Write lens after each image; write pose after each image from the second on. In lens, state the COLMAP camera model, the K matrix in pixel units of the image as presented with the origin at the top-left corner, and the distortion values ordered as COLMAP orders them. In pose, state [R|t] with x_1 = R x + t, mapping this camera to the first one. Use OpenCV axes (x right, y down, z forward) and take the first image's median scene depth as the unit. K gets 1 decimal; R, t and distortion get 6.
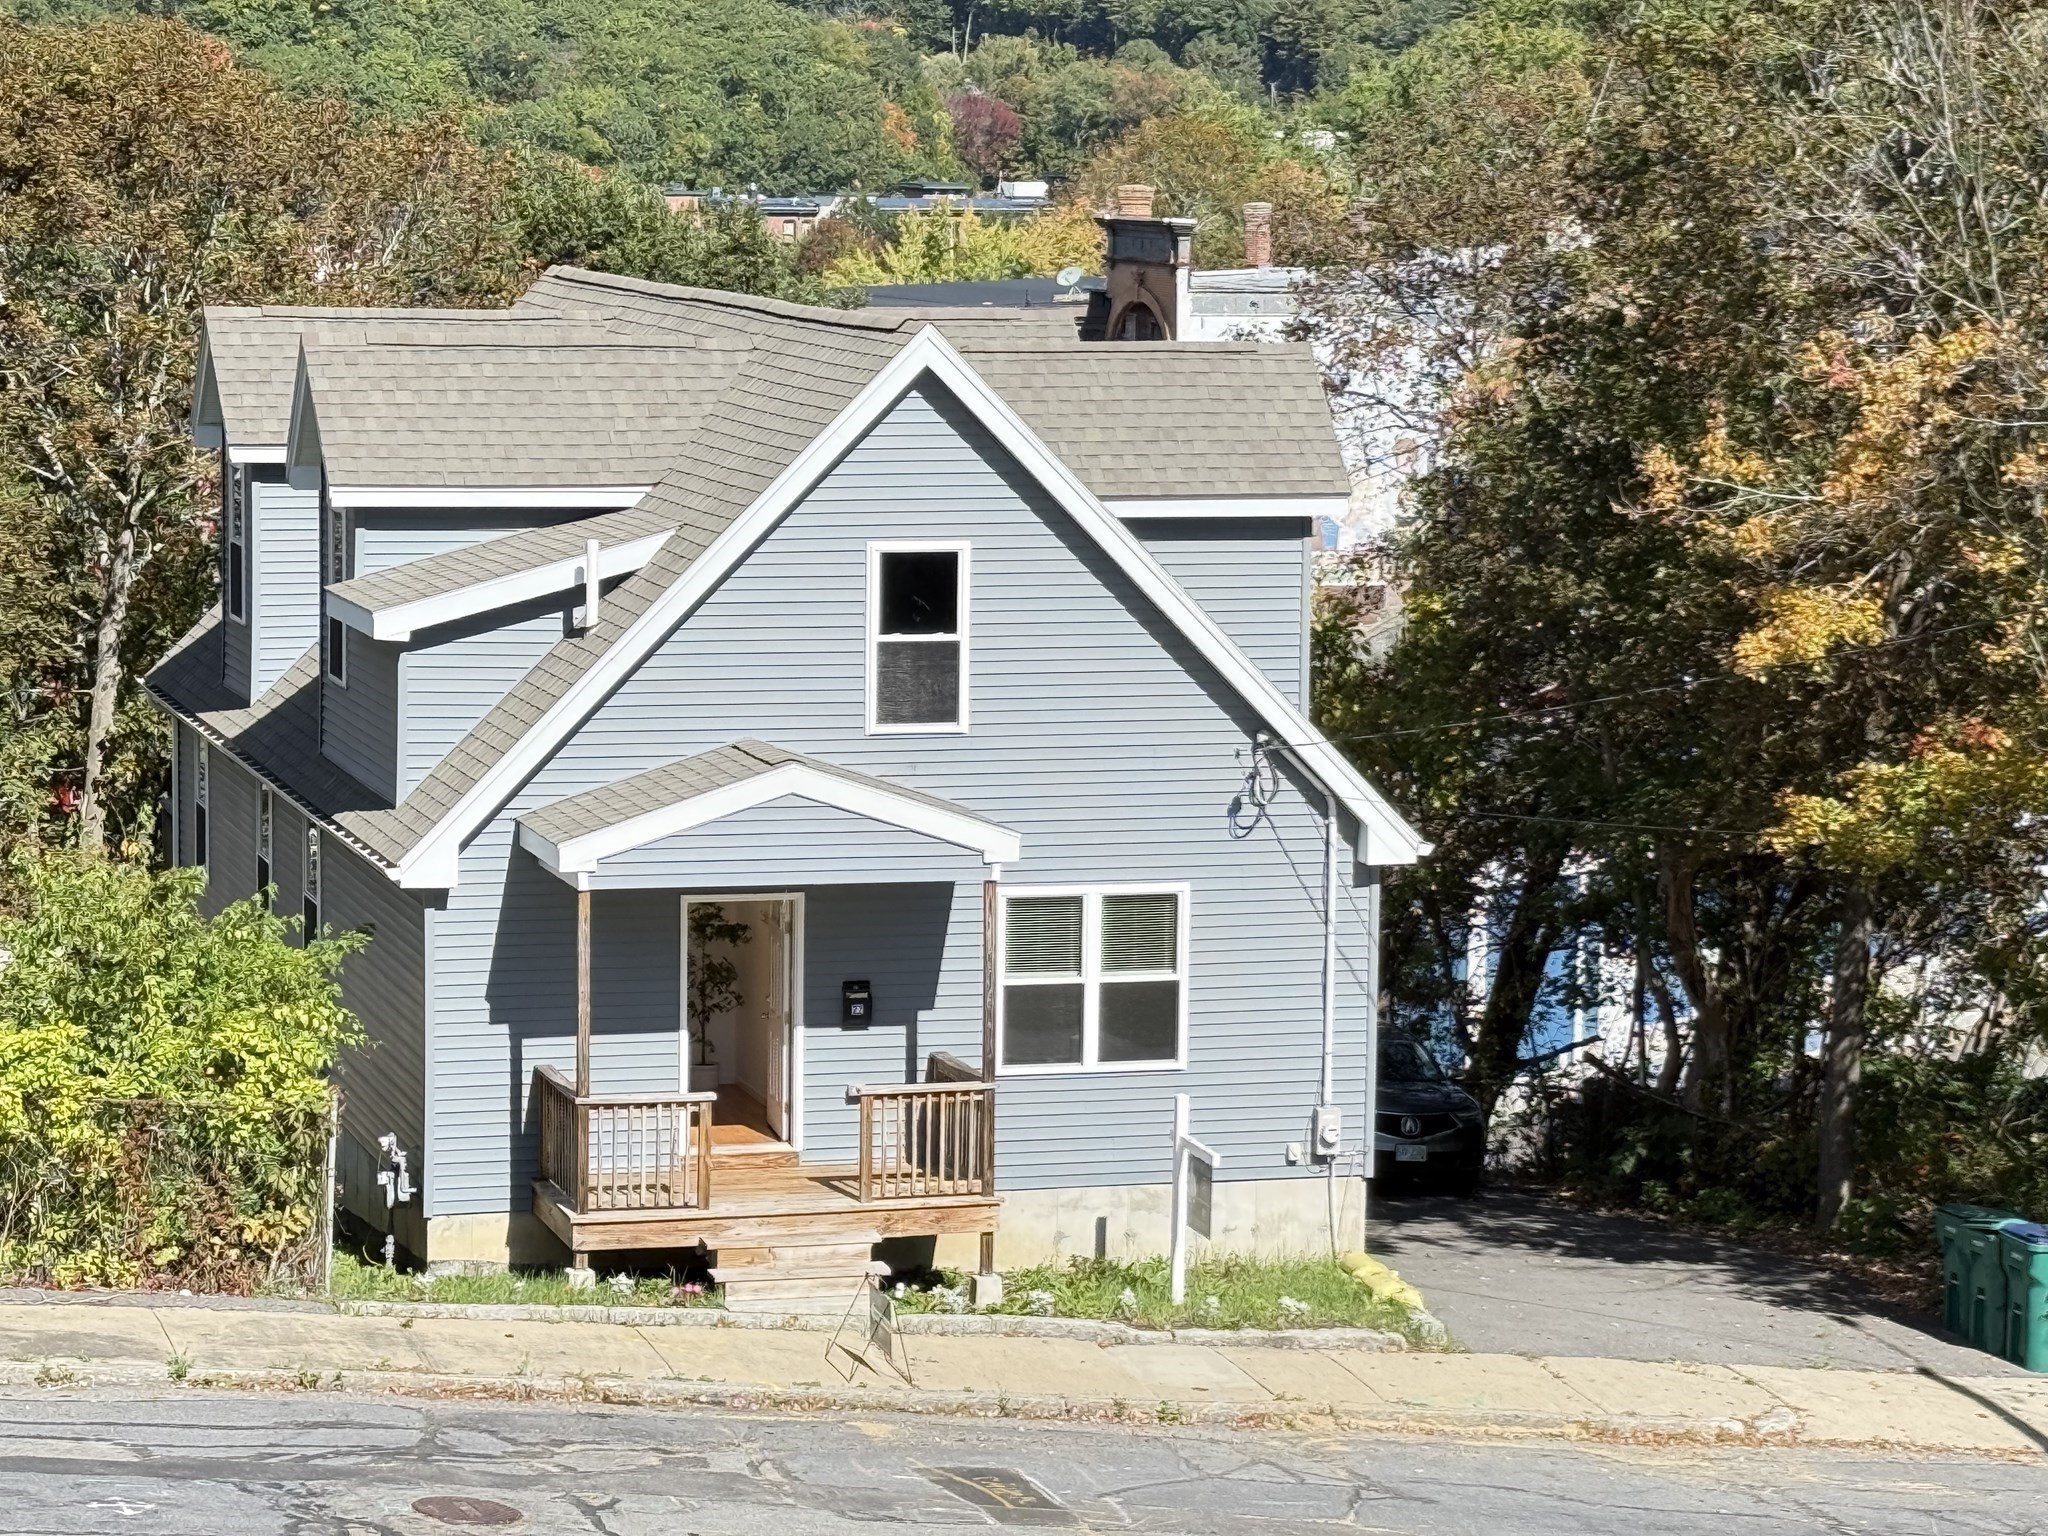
lens RADIAL K [[5606.5, 0, 1024.0], [0, 5606.5, 768.0], [0, 0, 1]] dist [0.149789, 0.465084]
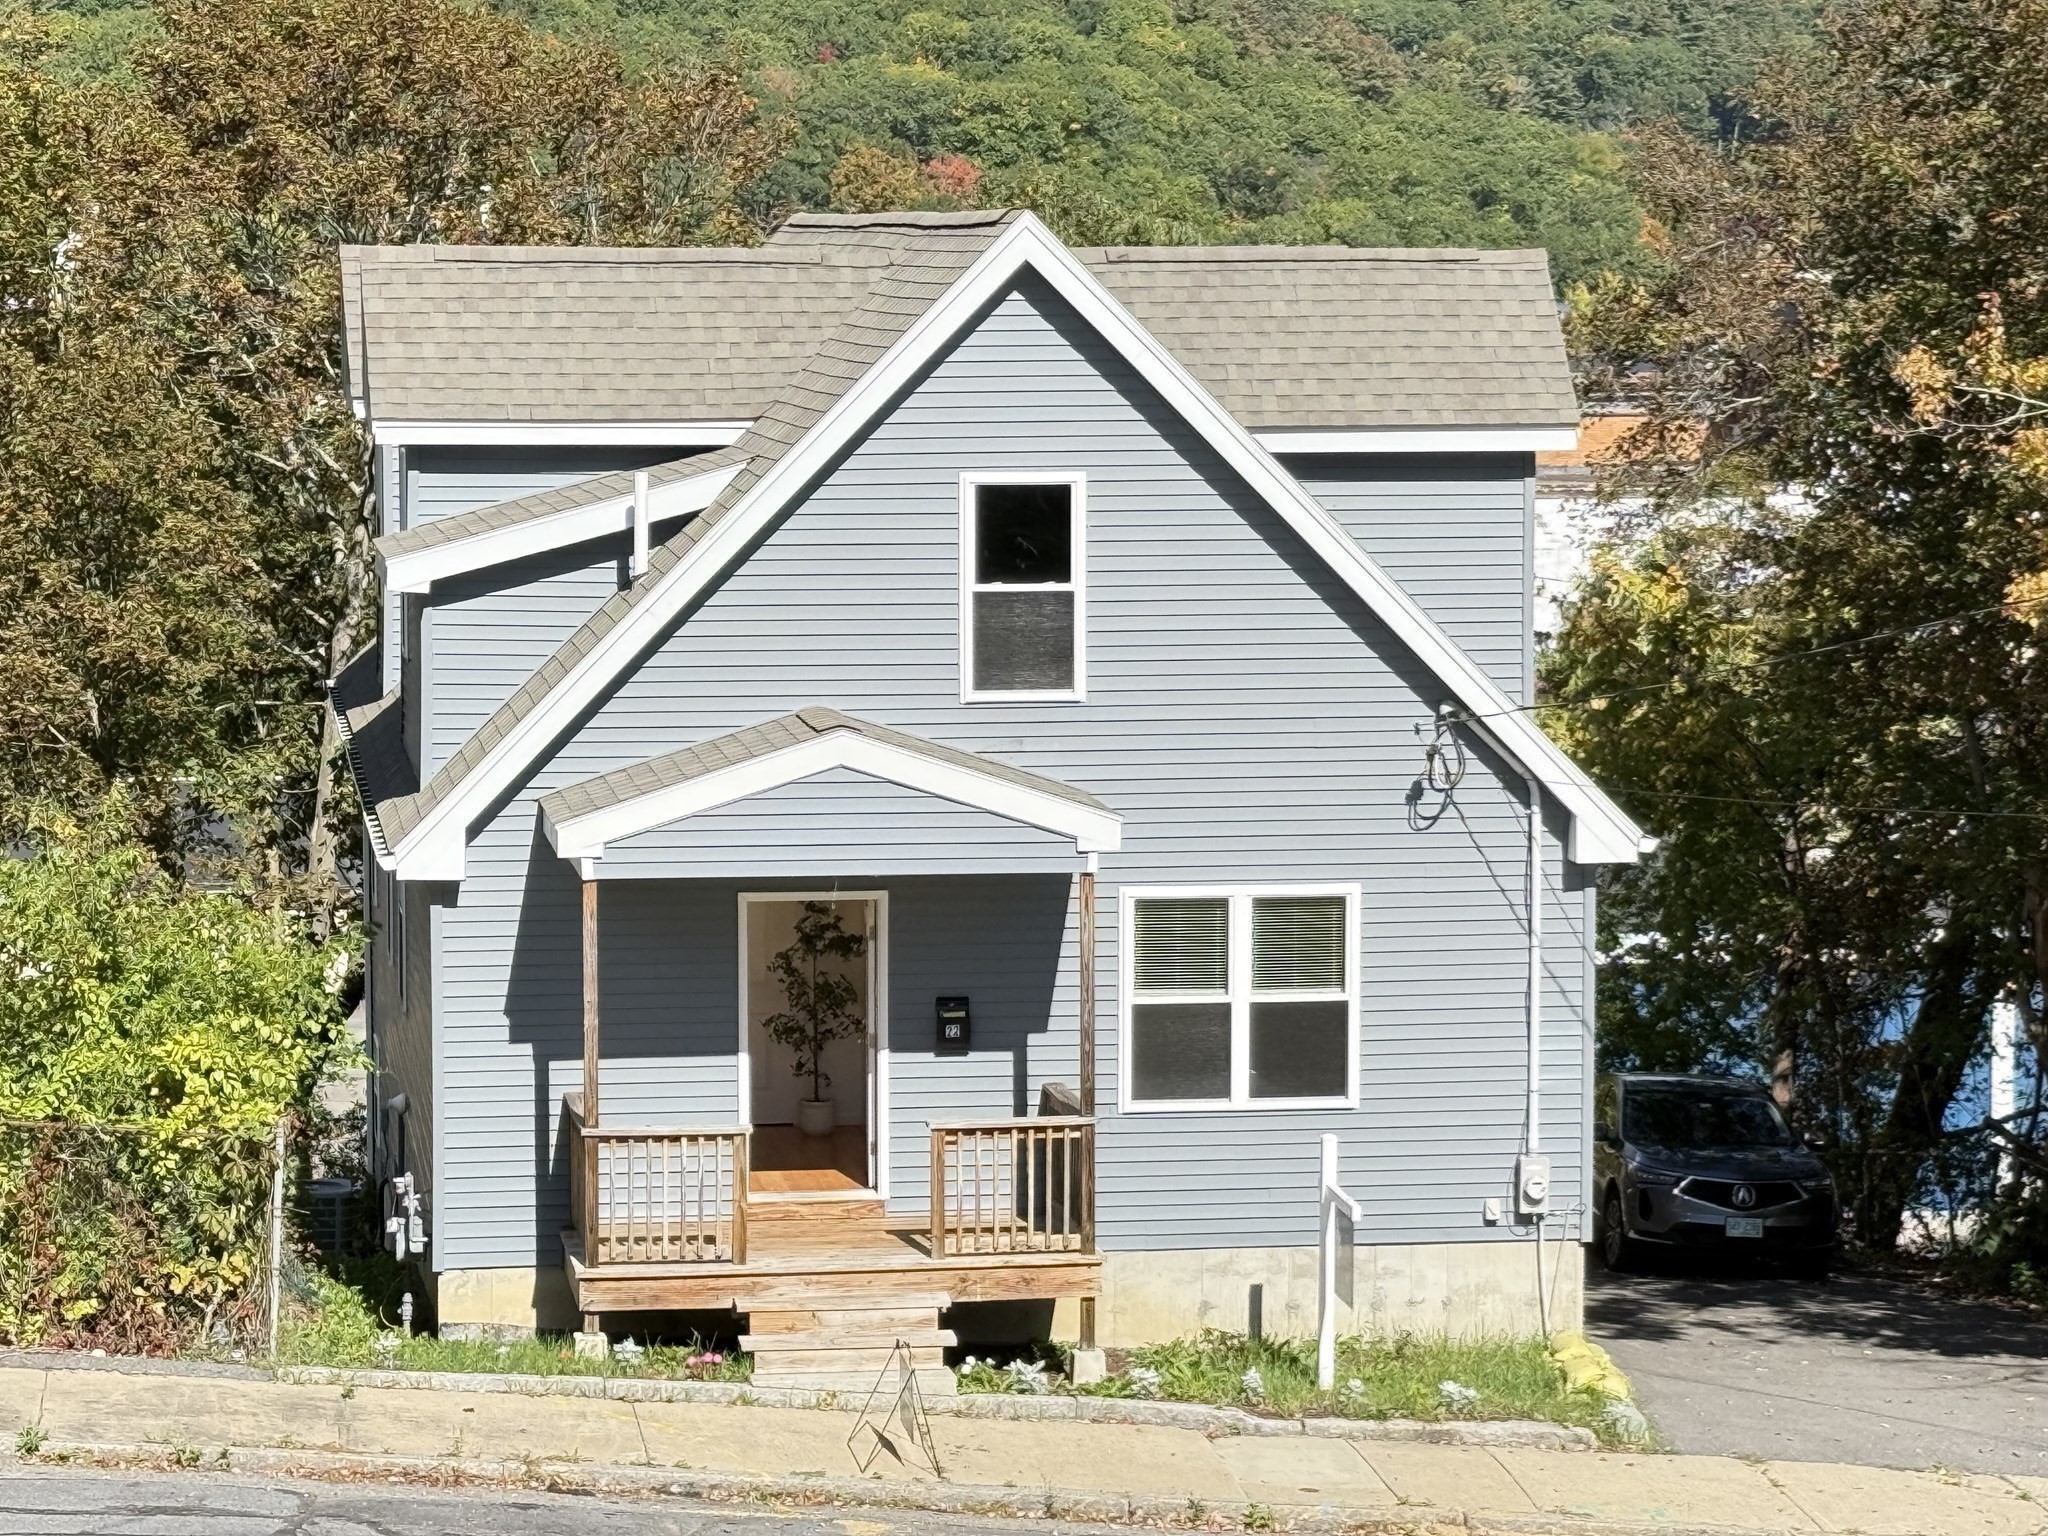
lens RADIAL K [[5606.5, 0, 1024.0], [0, 5606.5, 768.0], [0, 0, 1]] dist [0.149789, 0.465084]
pose [[0.990426, 0.000479, -0.138045, 0.097161], [-0.003498, 0.999760, -0.021626, 0.021938], [0.138002, 0.021902, 0.990190, 0.170713]]
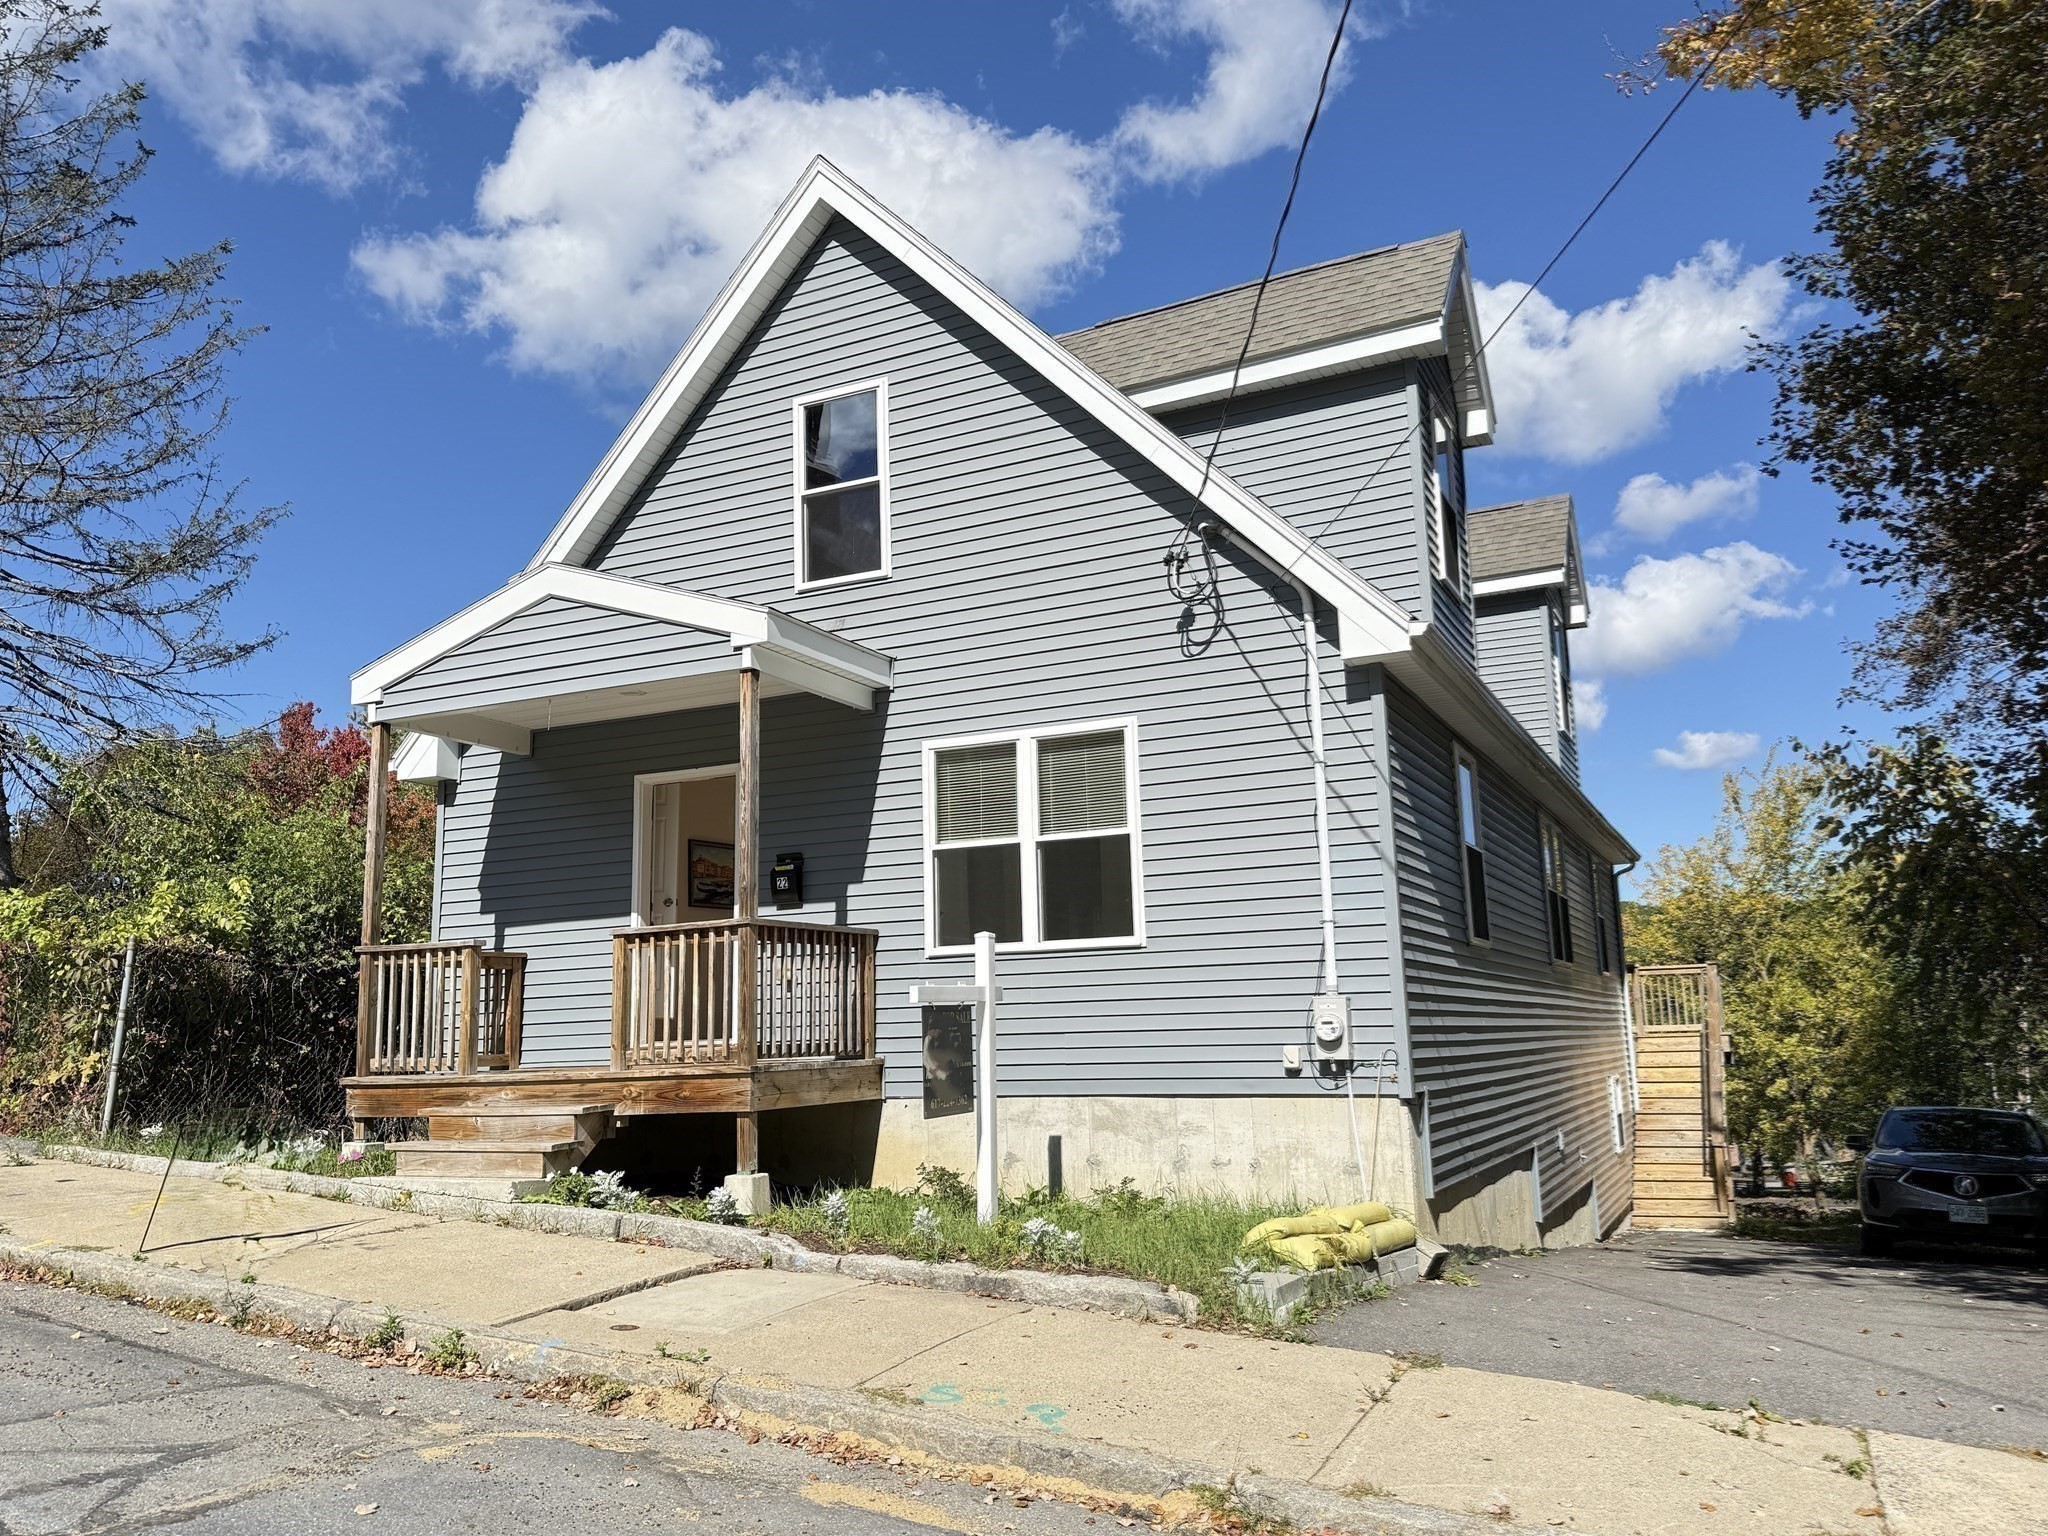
lens RADIAL K [[1522.8, 0, 1024.0], [0, 1522.8, 768.0], [0, 0, 1]] dist [0.153249, -0.252960]
pose [[0.742390, -0.149693, -0.653031, 0.166004], [-0.045005, 0.961375, -0.271537, 0.091265], [0.668455, 0.230976, 0.706978, 0.849385]]
